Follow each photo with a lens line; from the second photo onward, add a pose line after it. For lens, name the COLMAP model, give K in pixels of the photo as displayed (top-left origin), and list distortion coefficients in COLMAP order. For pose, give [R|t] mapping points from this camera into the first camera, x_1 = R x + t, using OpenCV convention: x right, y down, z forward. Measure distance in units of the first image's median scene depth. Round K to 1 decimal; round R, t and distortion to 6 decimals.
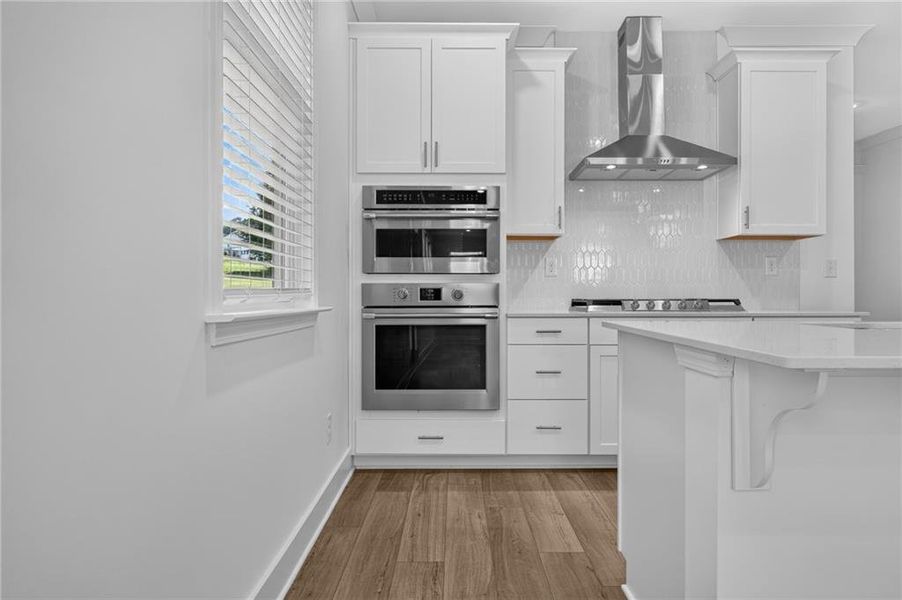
lens RADIAL K [[570.3, 0, 451.0], [0, 570.3, 300.0], [0, 0, 1]] dist [-0.002810, -0.000907]
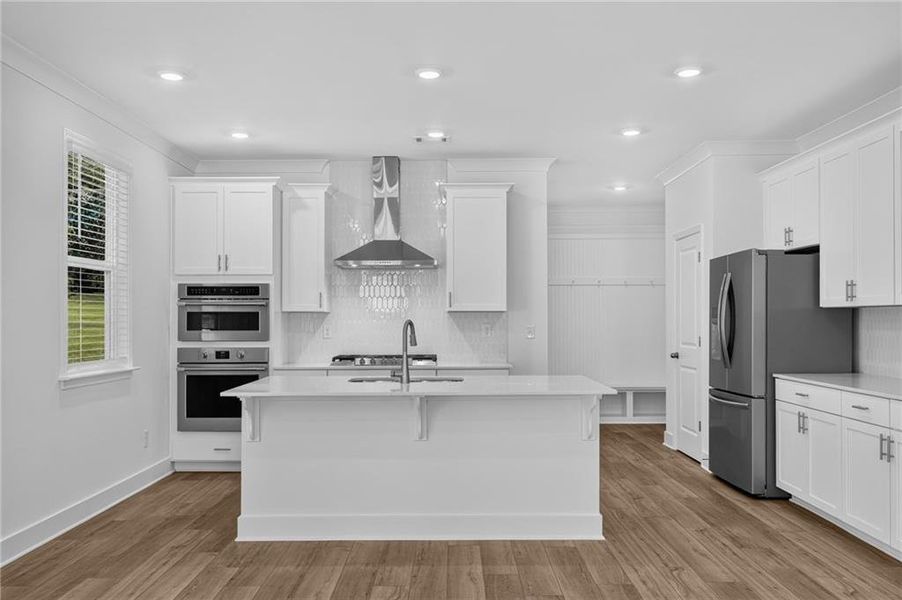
lens RADIAL K [[778.8, 0, 449.0], [0, 778.8, 321.2], [0, 0, 1]] dist [-0.006566, -0.003208]
pose [[0.999991, -0.002186, -0.003526, 0.575145], [0.002171, 0.999988, -0.004312, -0.089651], [0.003535, 0.004304, 0.999984, -1.071975]]
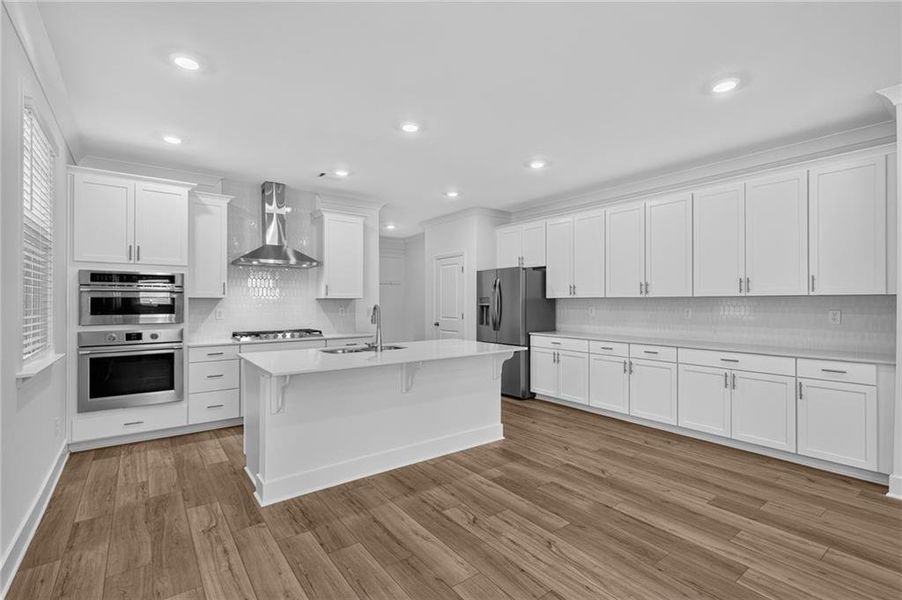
lens RADIAL K [[419.9, 0, 460.3], [0, 419.9, 300.5], [0, 0, 1]] dist [0.008504, -0.000675]
pose [[0.792115, 0.001776, 0.610370, -0.032983], [0.004911, 0.999945, -0.009282, -0.100020], [-0.610353, 0.010350, 0.792062, -0.561651]]
